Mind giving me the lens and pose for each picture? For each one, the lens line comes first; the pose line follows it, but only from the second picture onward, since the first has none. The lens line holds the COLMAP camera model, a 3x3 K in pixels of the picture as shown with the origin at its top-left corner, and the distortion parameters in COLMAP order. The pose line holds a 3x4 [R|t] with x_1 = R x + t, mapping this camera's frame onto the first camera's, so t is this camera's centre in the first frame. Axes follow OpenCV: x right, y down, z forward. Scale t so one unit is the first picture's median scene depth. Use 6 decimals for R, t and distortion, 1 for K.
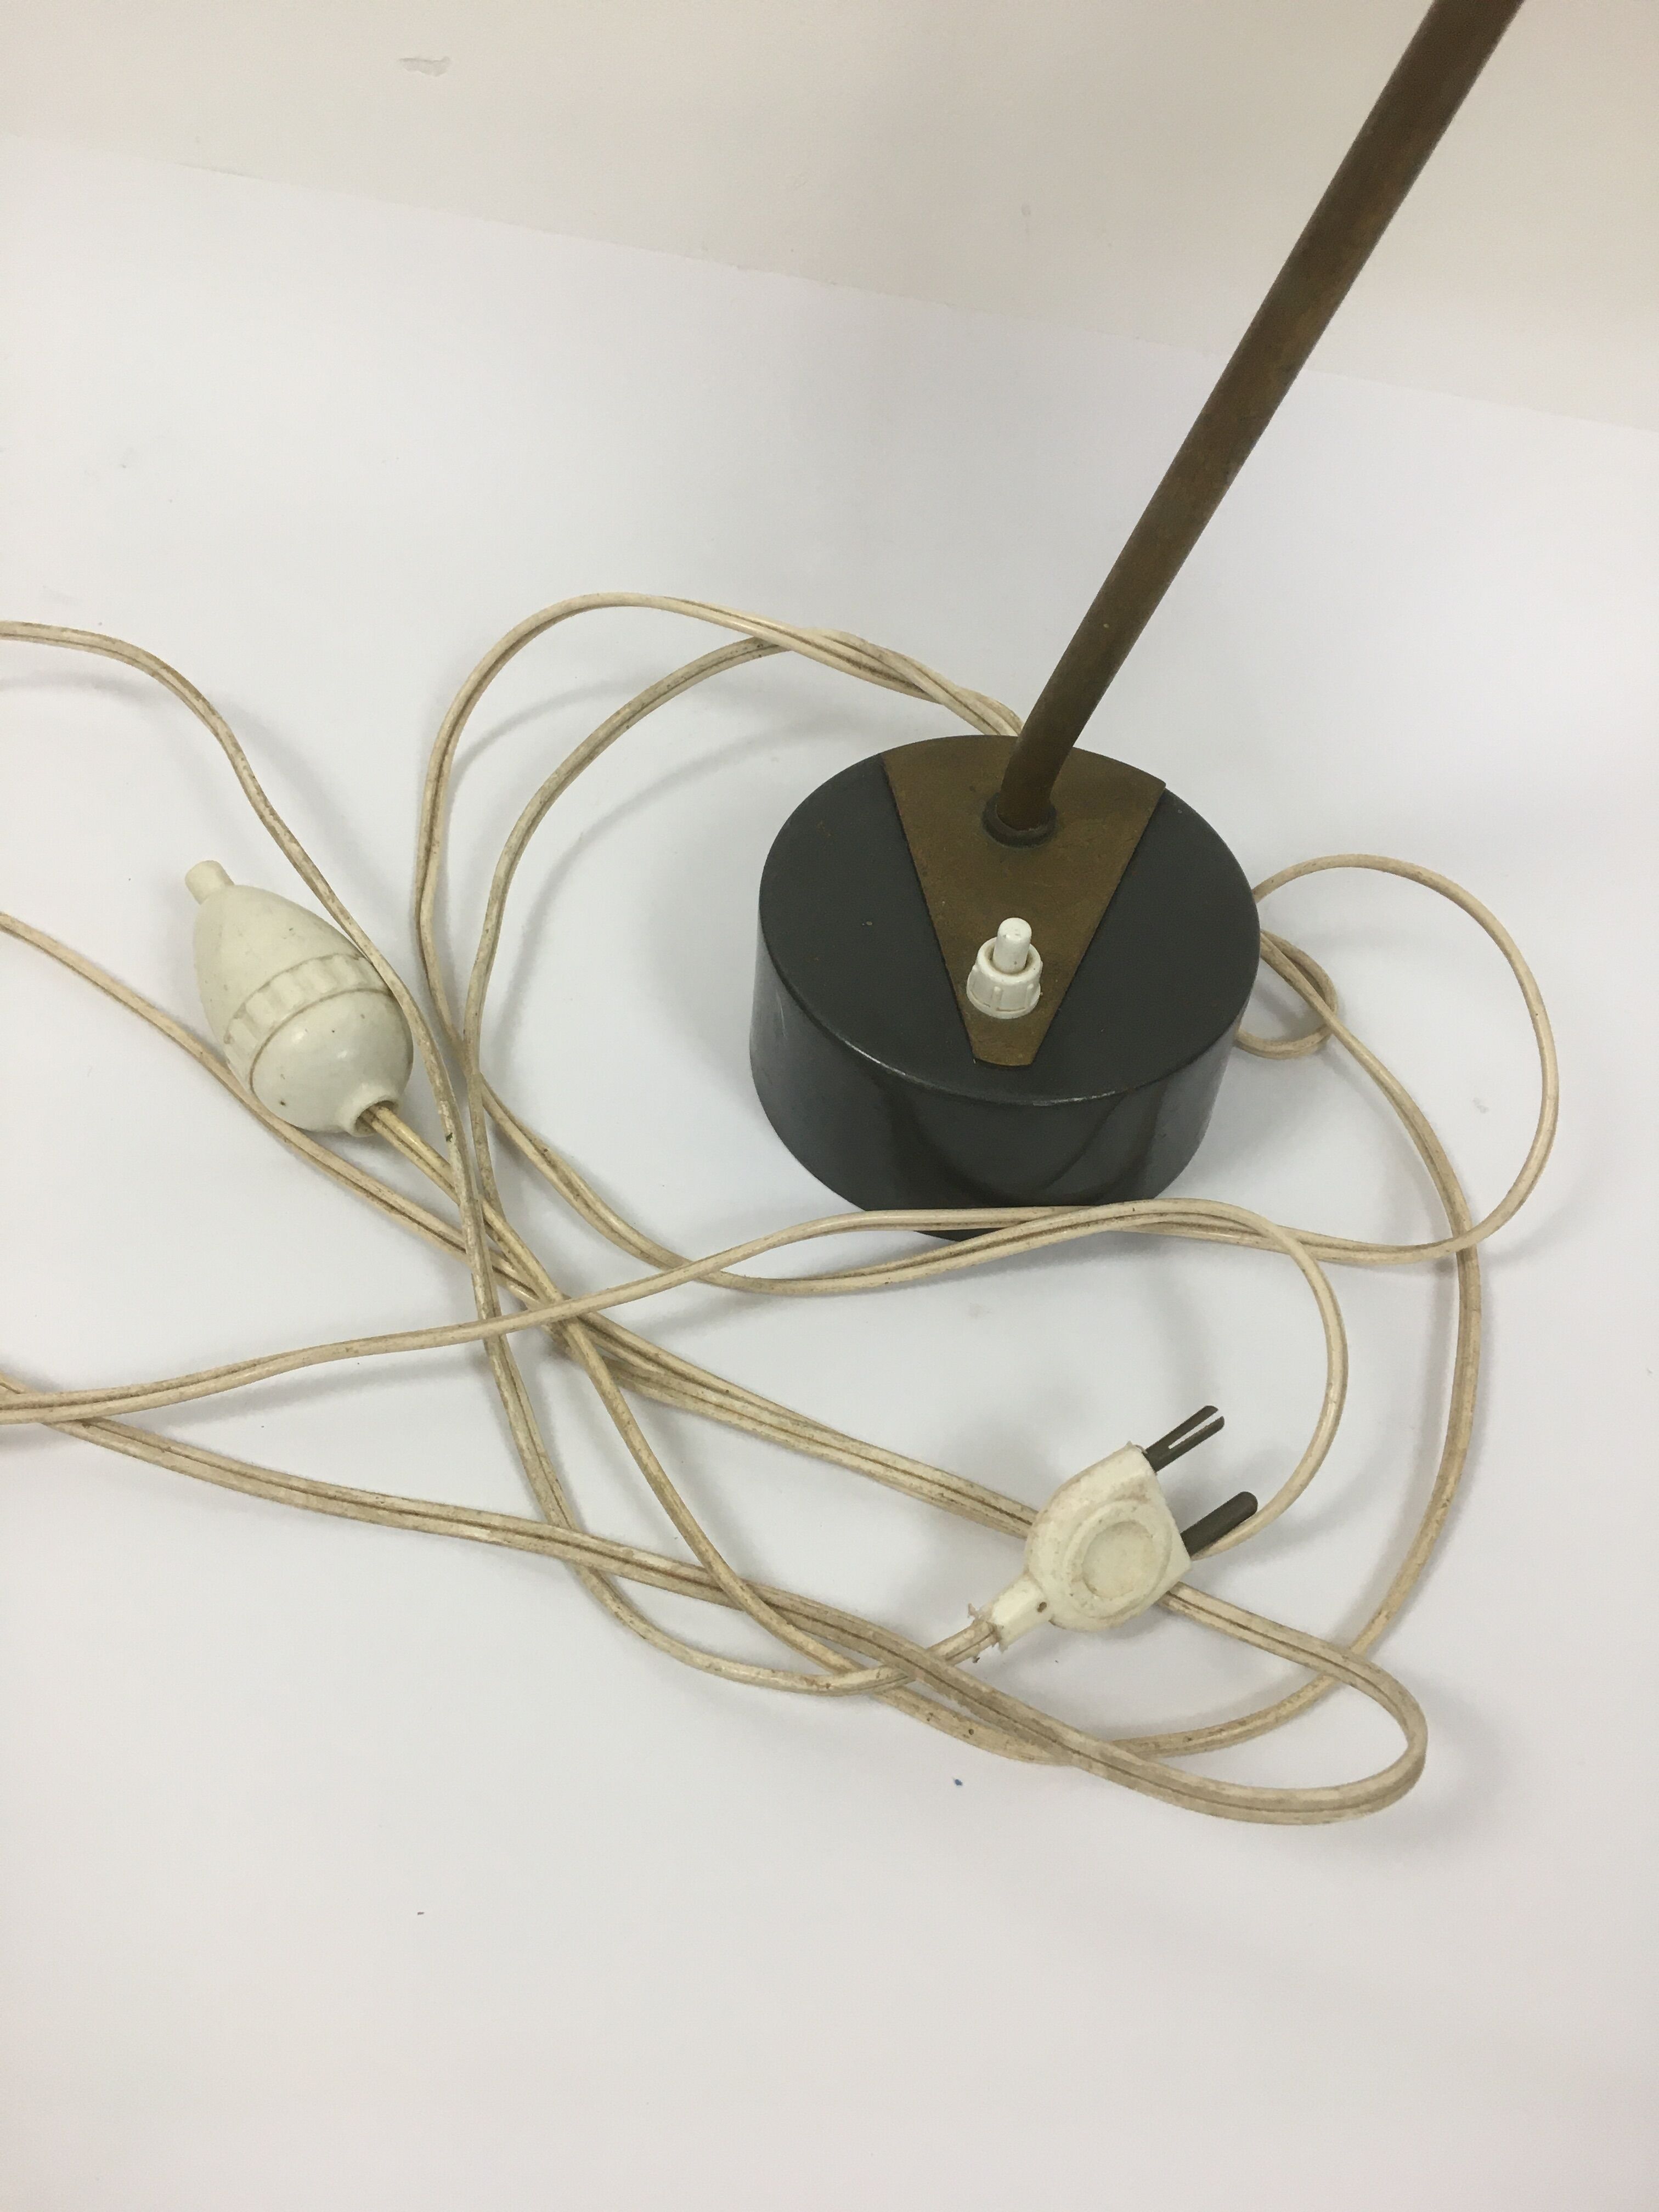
lens RADIAL K [[1901.2, 0, 843.9], [0, 1901.2, 1102.5], [0, 0, 1]] dist [0.049705, -0.090347]
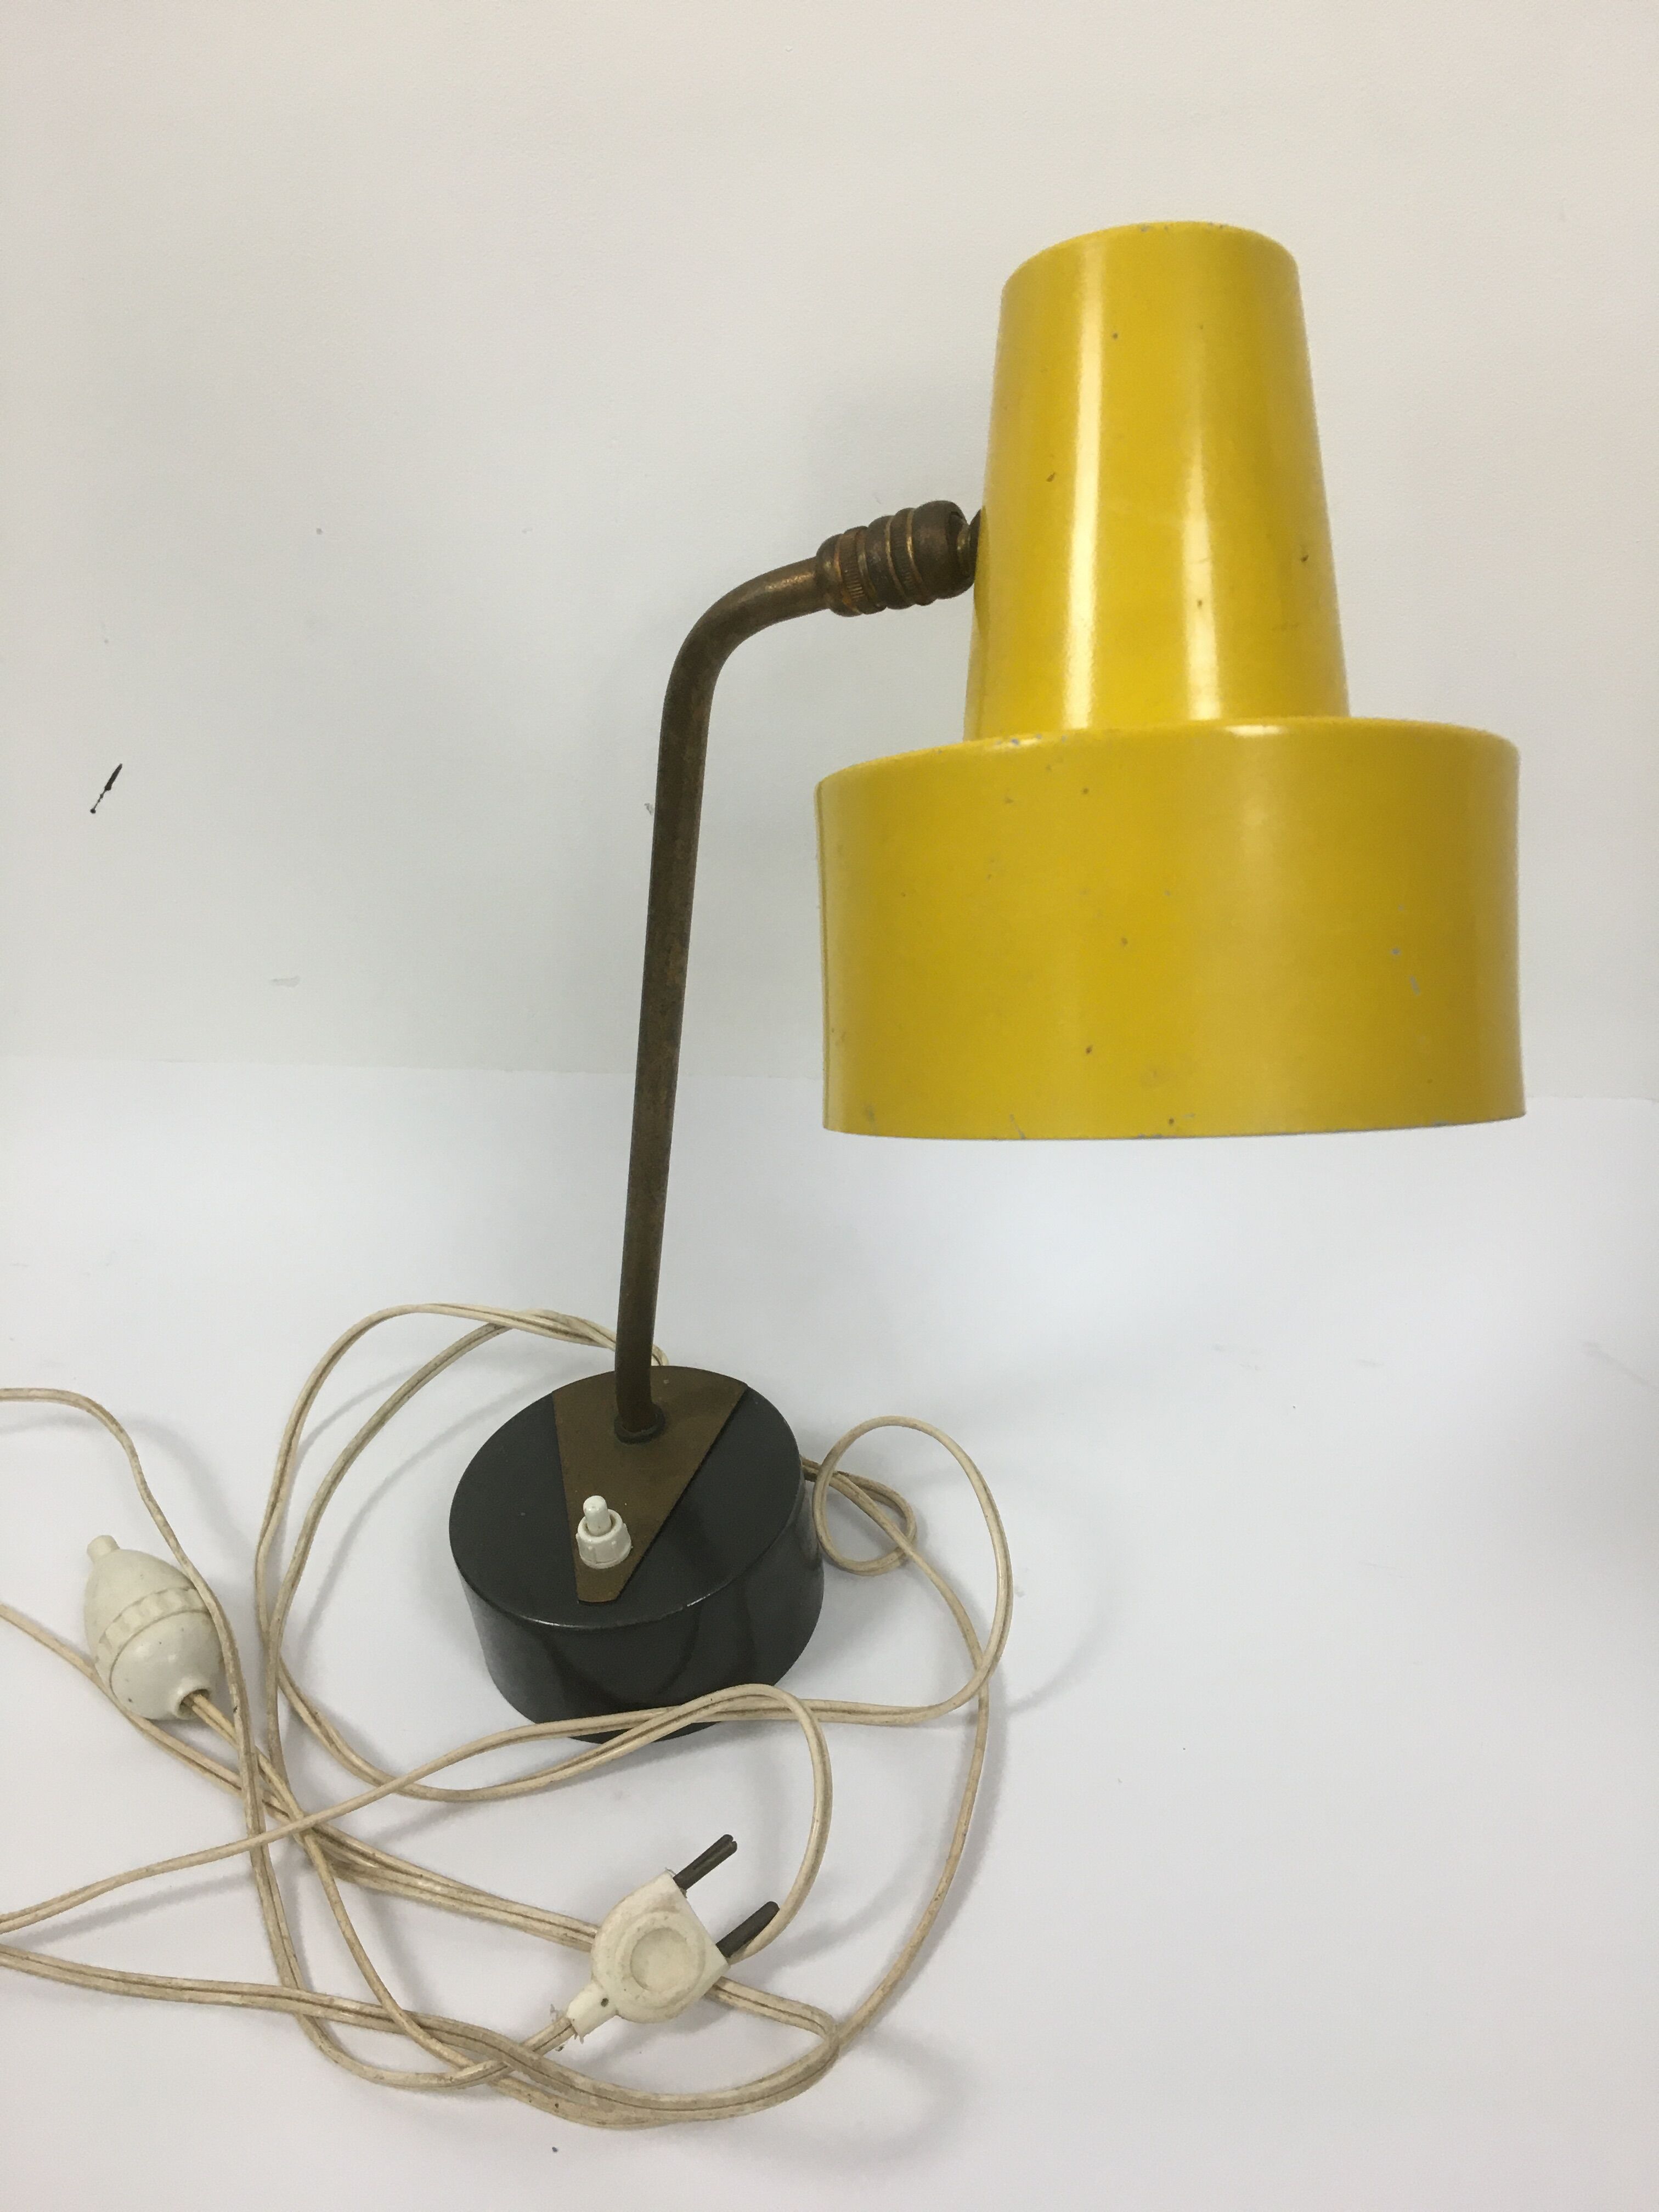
lens RADIAL K [[1901.2, 0, 824.4], [0, 1901.2, 1095.3], [0, 0, 1]] dist [0.049705, -0.090347]
pose [[0.981511, -0.160505, -0.104279, 0.449406], [0.118650, 0.937710, -0.326532, 0.108165], [0.150193, 0.308122, 0.939416, -0.413754]]
